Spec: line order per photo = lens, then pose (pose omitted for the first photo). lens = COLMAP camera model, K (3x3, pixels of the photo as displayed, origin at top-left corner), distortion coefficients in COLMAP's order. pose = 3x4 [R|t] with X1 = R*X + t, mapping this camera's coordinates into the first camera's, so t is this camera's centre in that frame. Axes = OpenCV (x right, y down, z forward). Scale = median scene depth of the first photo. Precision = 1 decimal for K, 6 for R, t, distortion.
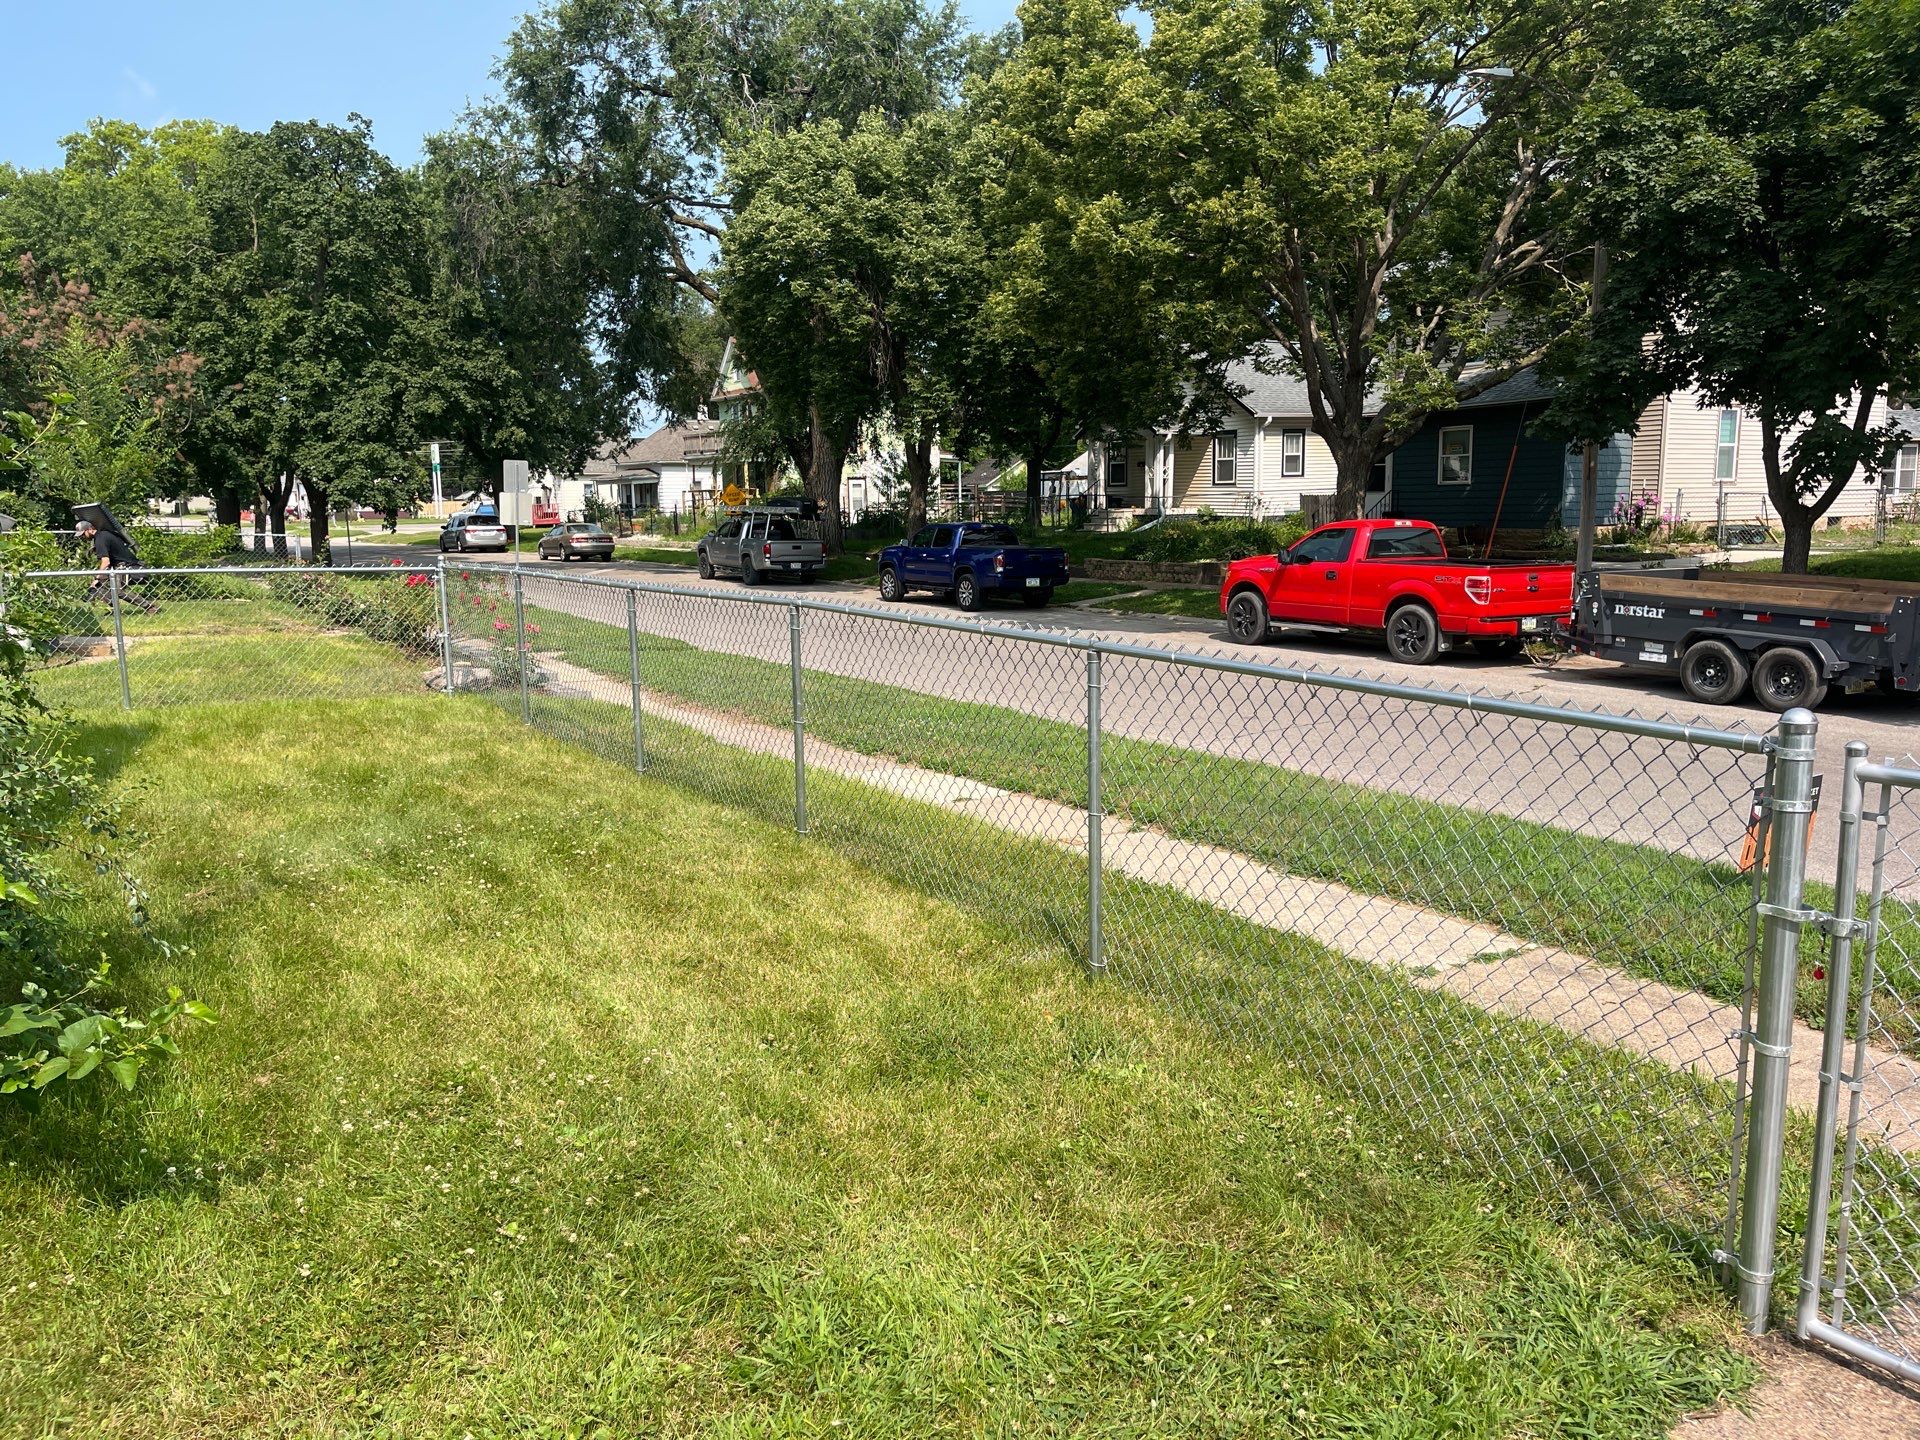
lens RADIAL K [[1458.3, 0, 964.4], [0, 1458.3, 726.8], [0, 0, 1]] dist [0.066494, -0.091320]
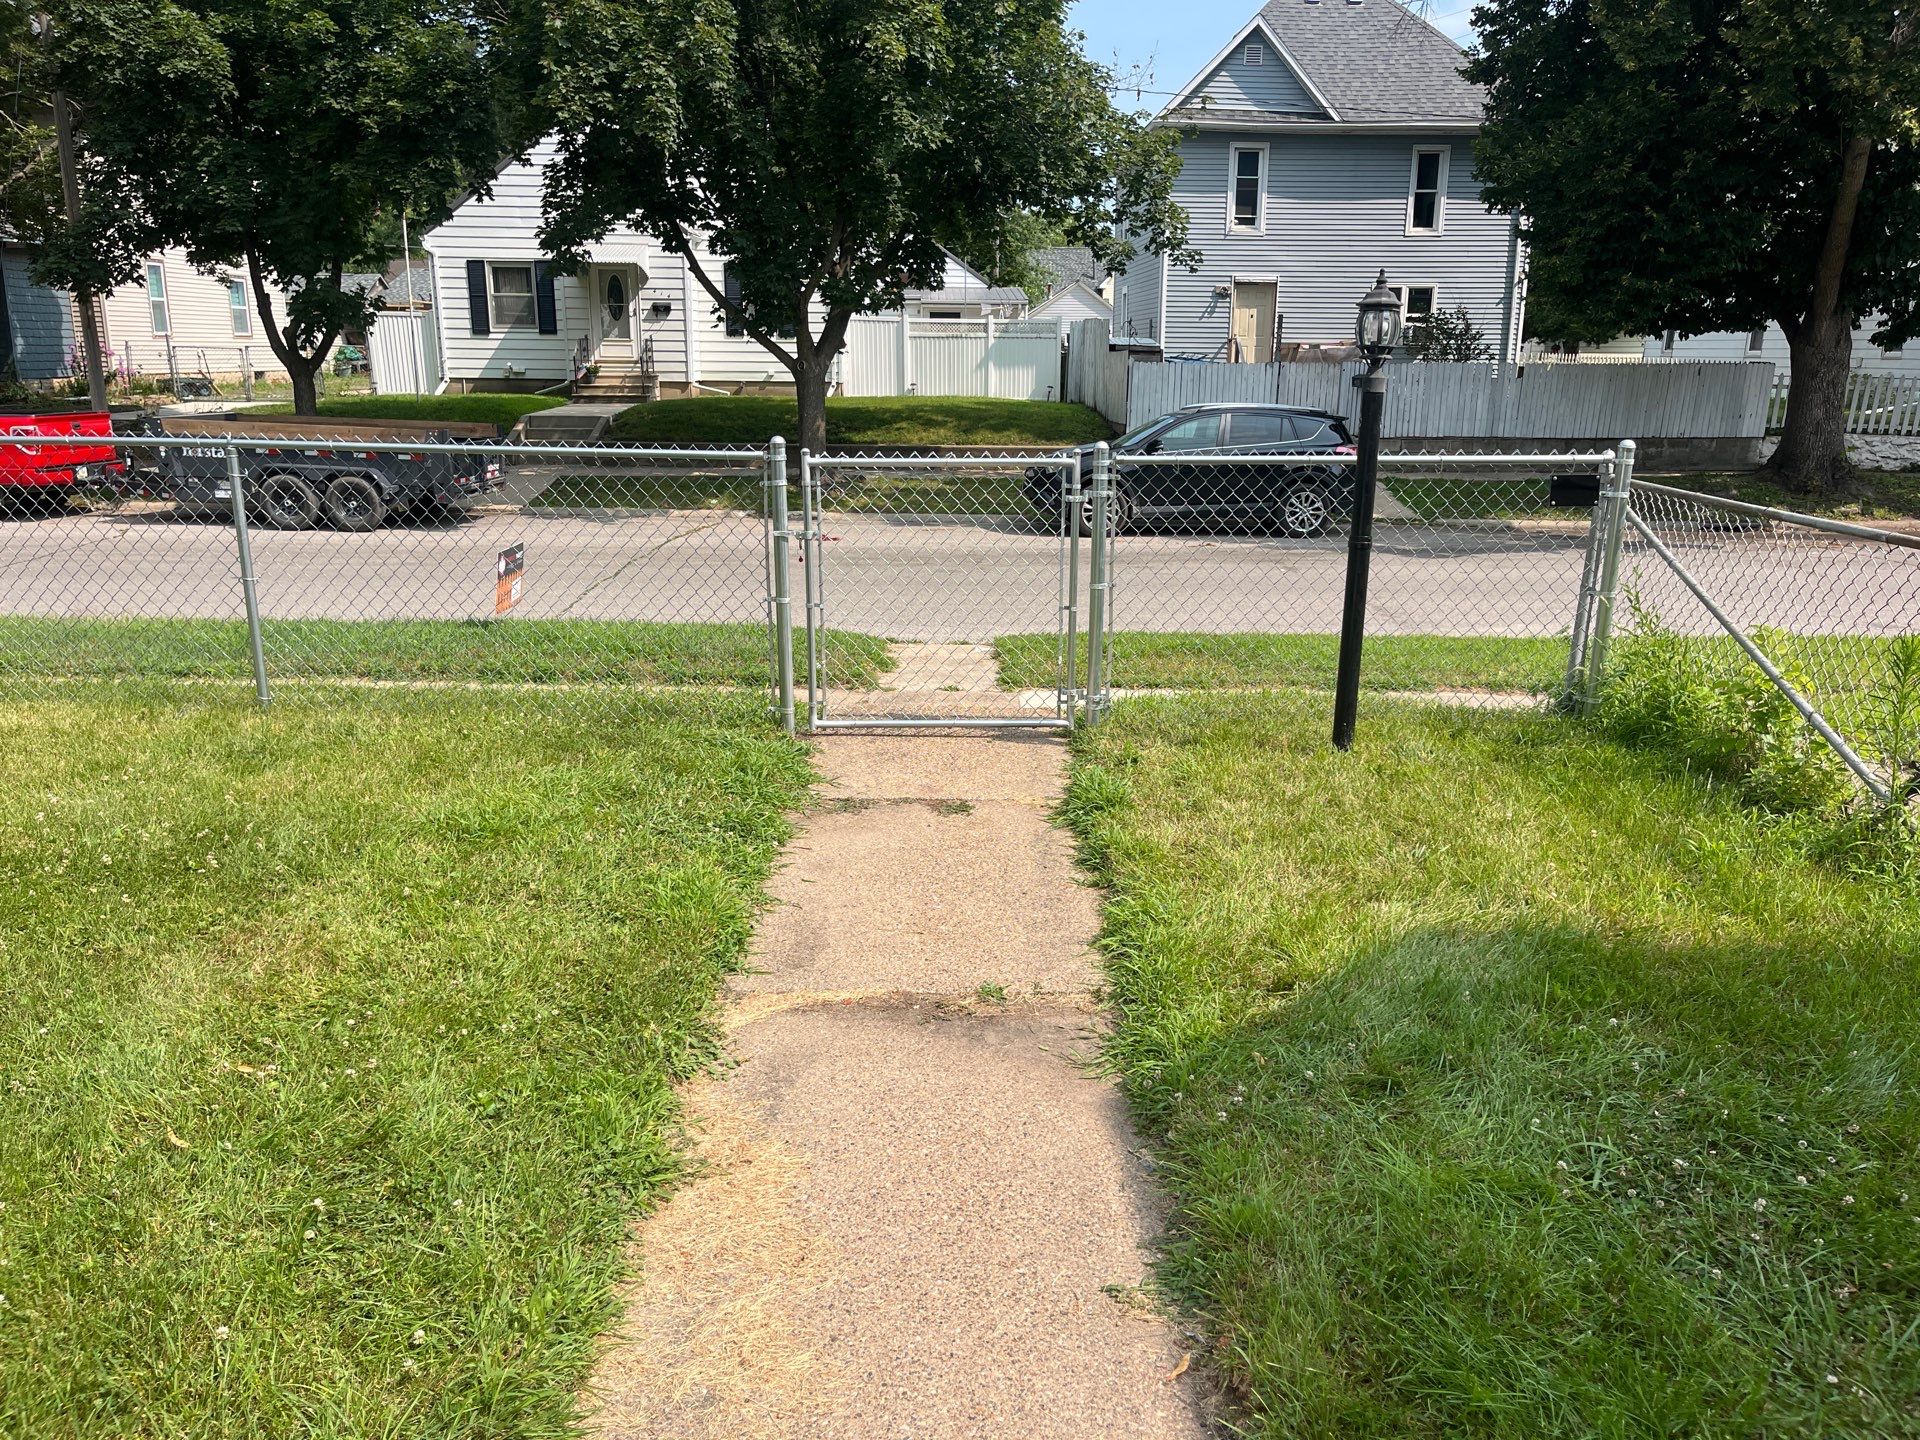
lens RADIAL K [[1458.3, 0, 964.4], [0, 1458.3, 726.8], [0, 0, 1]] dist [0.066494, -0.091320]
pose [[0.530615, -0.198399, 0.824066, -0.179332], [0.121097, 0.979991, 0.157965, 0.015116], [-0.838918, 0.015973, 0.544024, -0.061263]]
